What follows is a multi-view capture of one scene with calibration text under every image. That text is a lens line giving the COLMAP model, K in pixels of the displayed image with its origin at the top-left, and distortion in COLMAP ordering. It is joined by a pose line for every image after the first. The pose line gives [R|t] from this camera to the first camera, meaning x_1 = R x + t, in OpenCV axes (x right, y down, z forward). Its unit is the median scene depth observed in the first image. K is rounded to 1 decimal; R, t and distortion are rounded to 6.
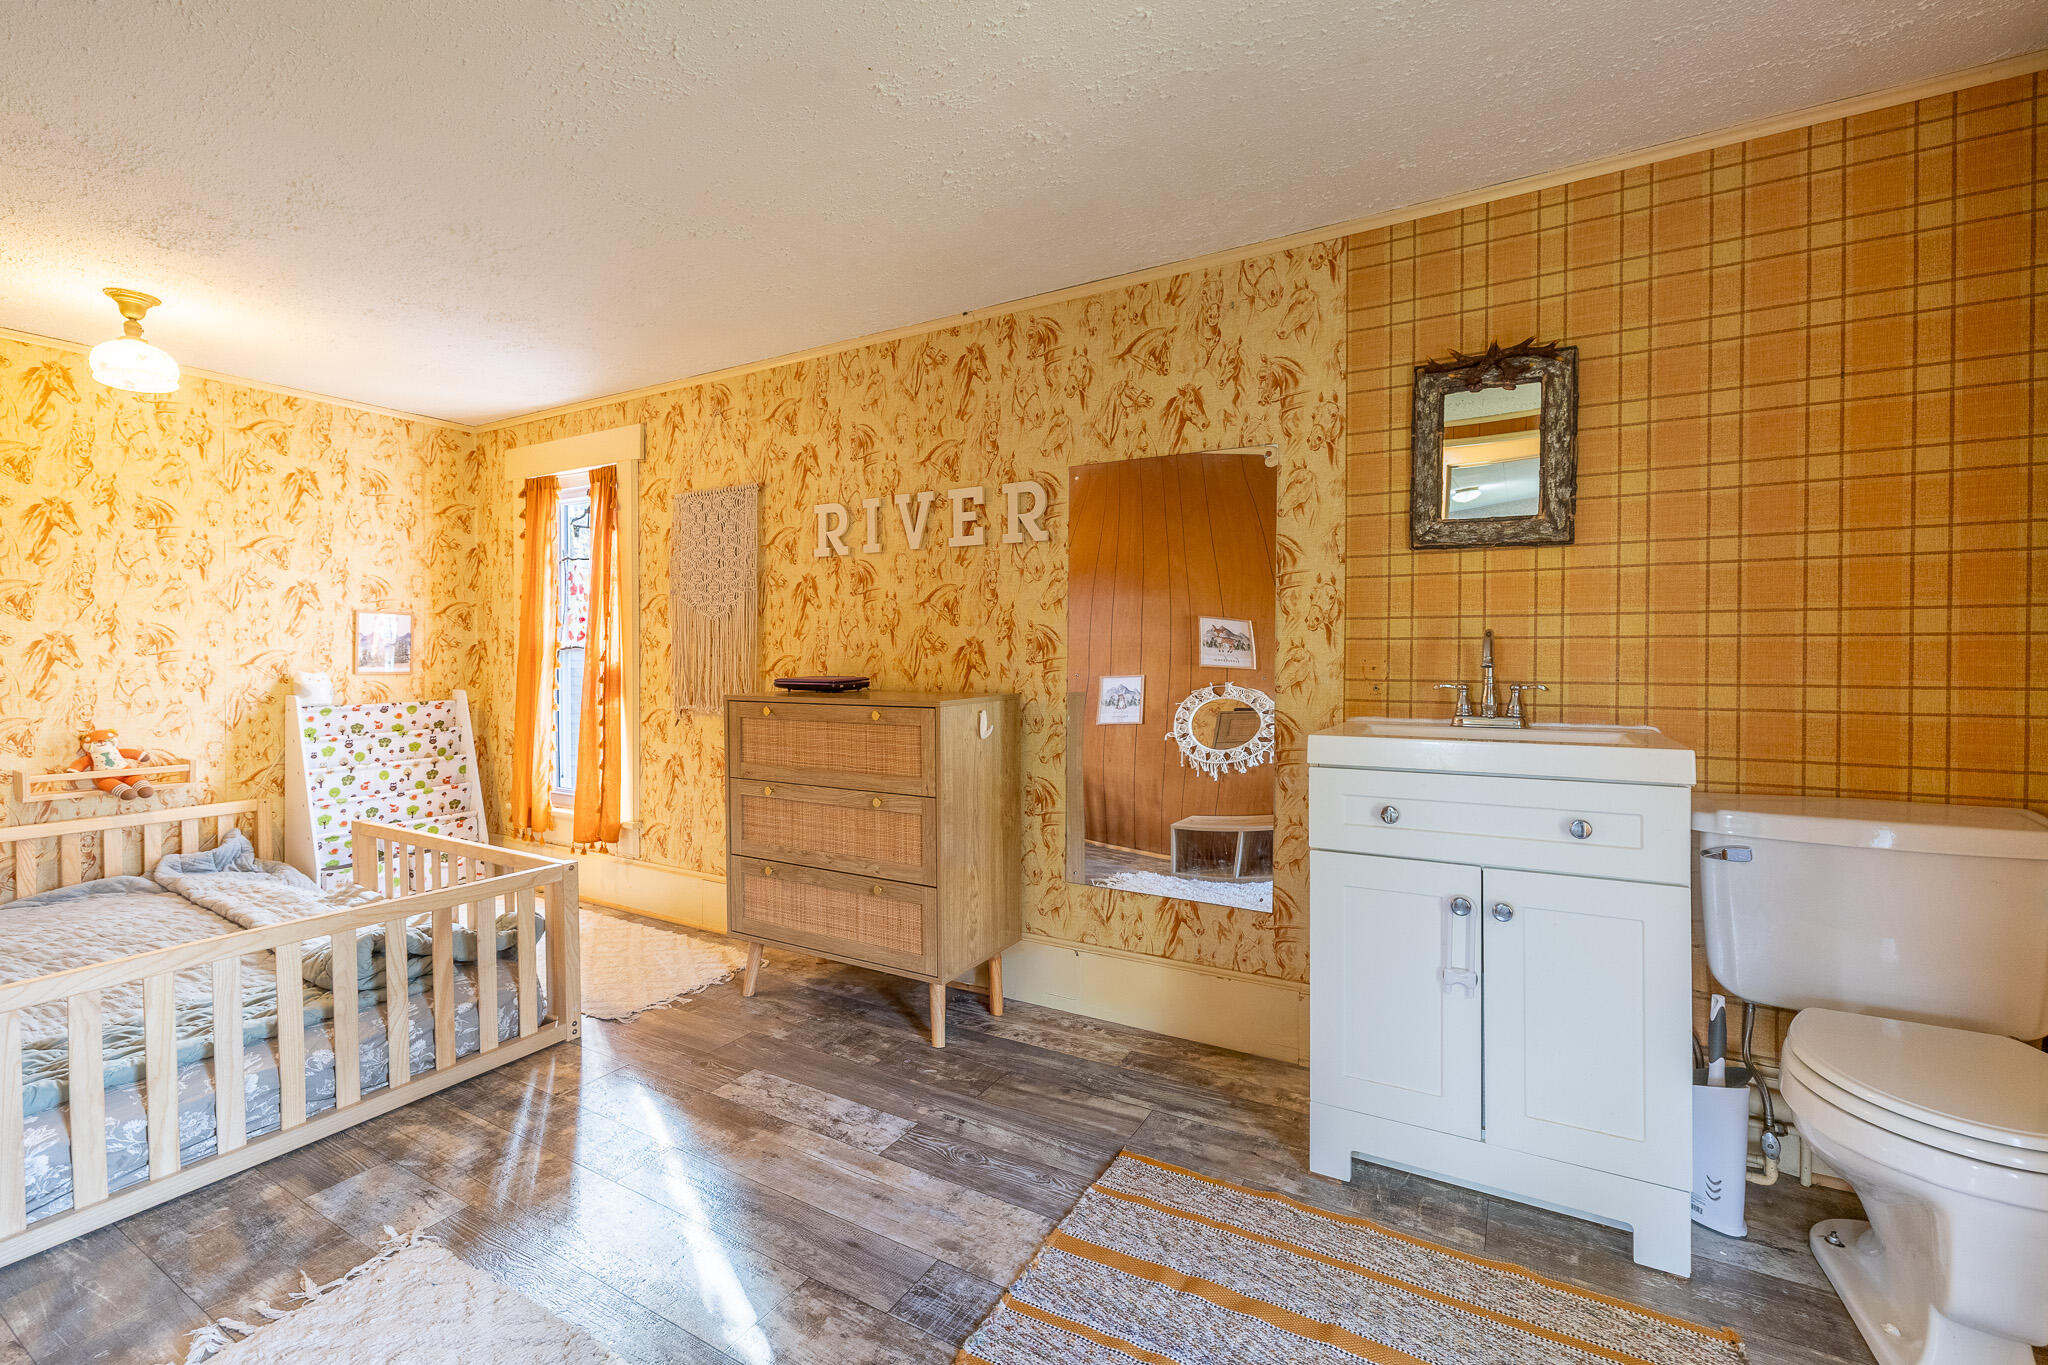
lens RADIAL K [[876.2, 0, 1025.6], [0, 876.2, 670.5], [0, 0, 1]] dist [-0.000338, 0.000234]
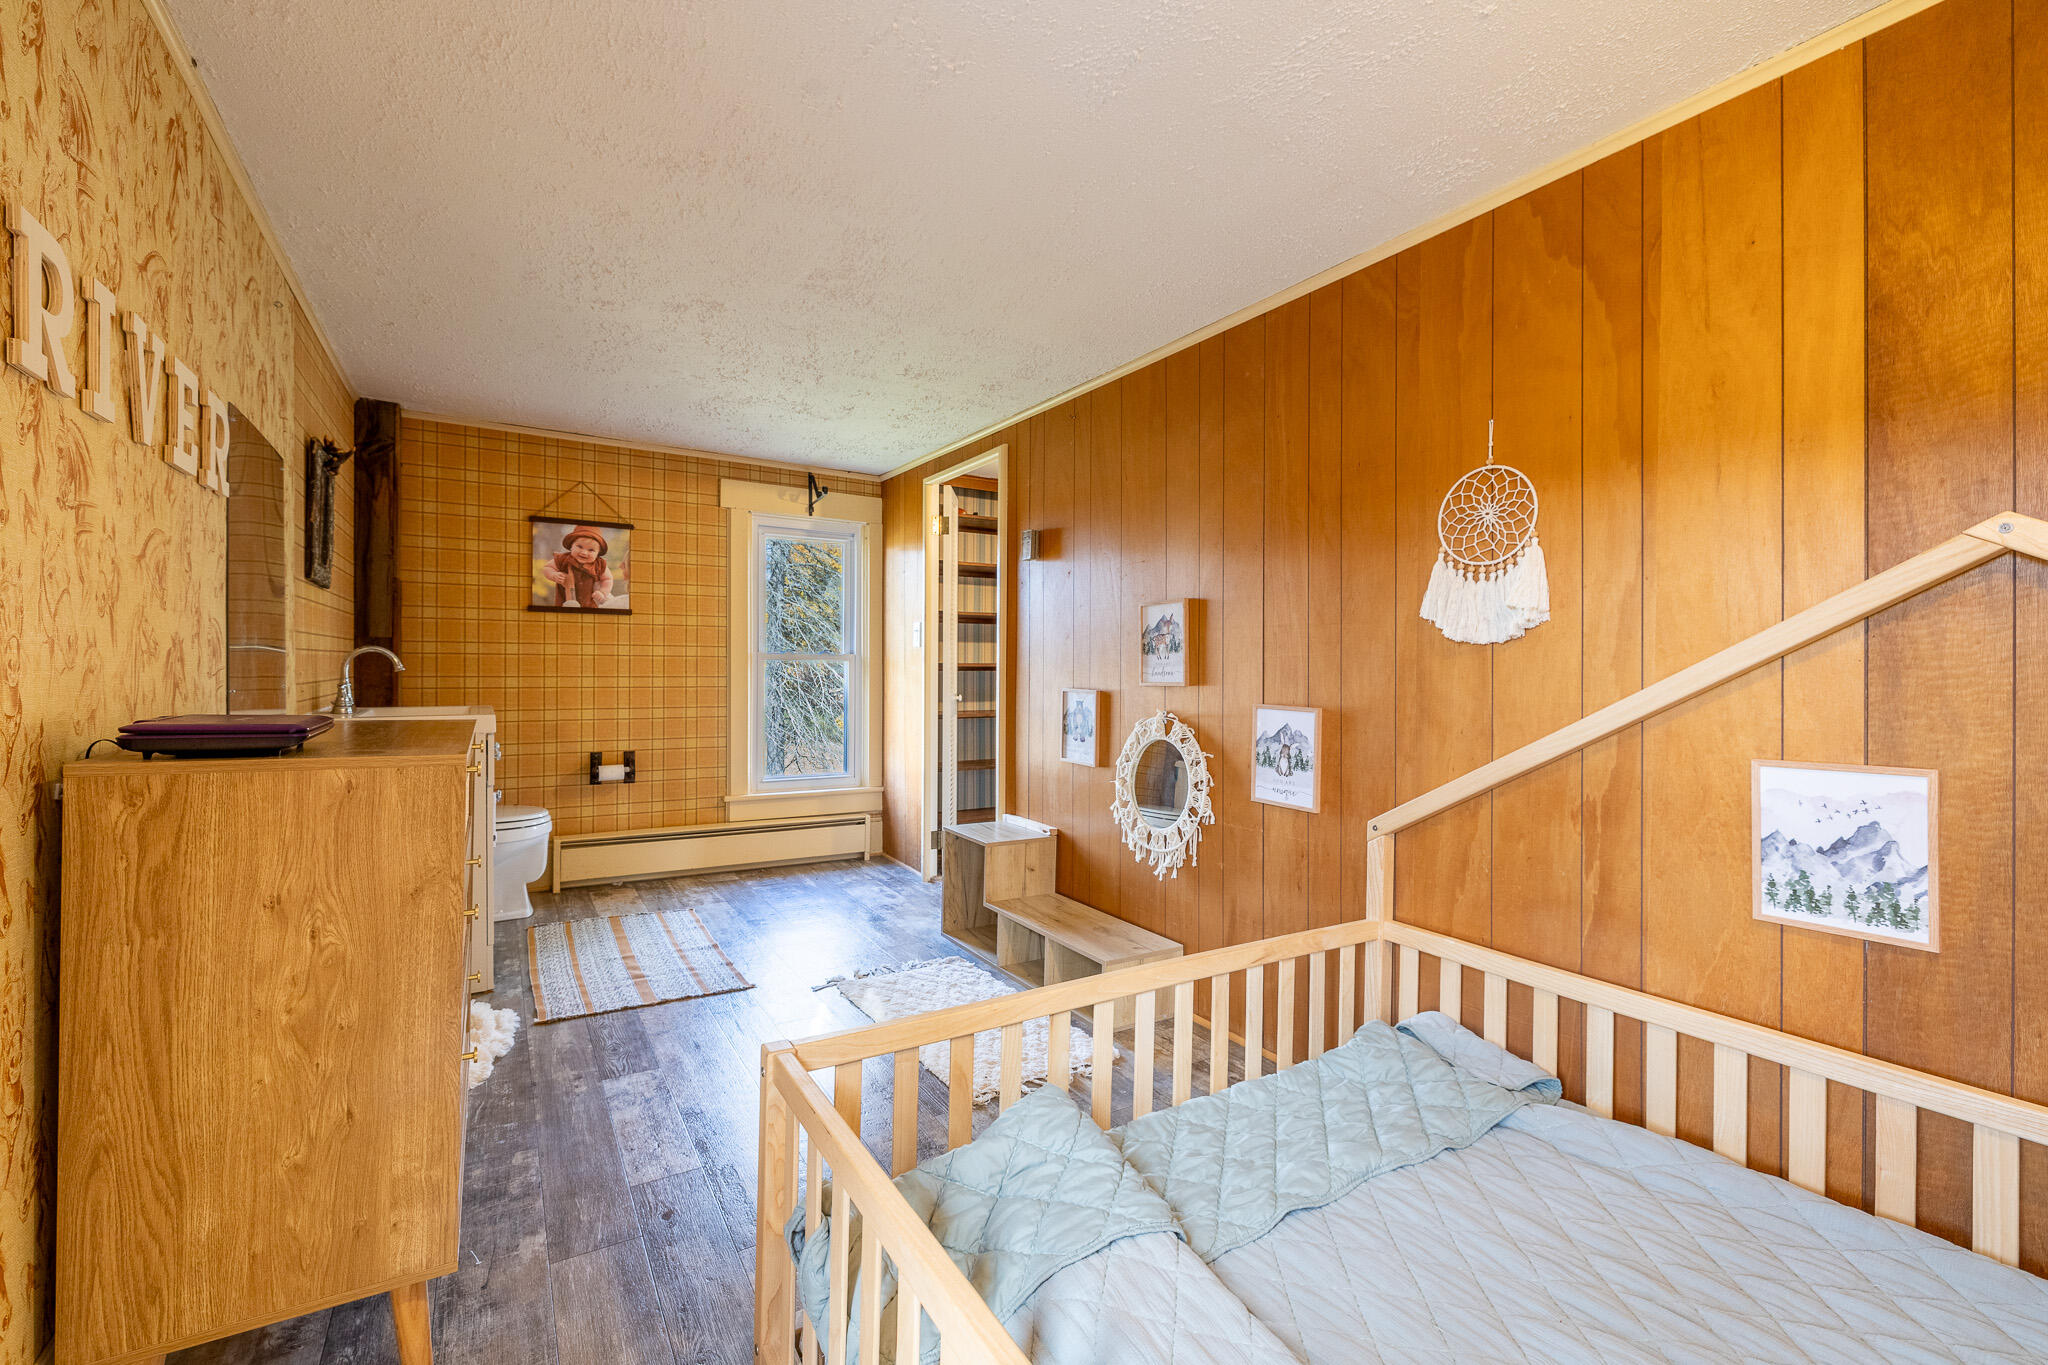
lens RADIAL K [[876.2, 0, 1017.0], [0, 876.2, 668.2], [0, 0, 1]] dist [-0.000338, 0.000234]
pose [[-0.880223, -0.005440, 0.474528, -1.019463], [0.007472, 0.999651, 0.025321, -0.031022], [-0.474501, 0.025834, -0.879876, 1.565613]]
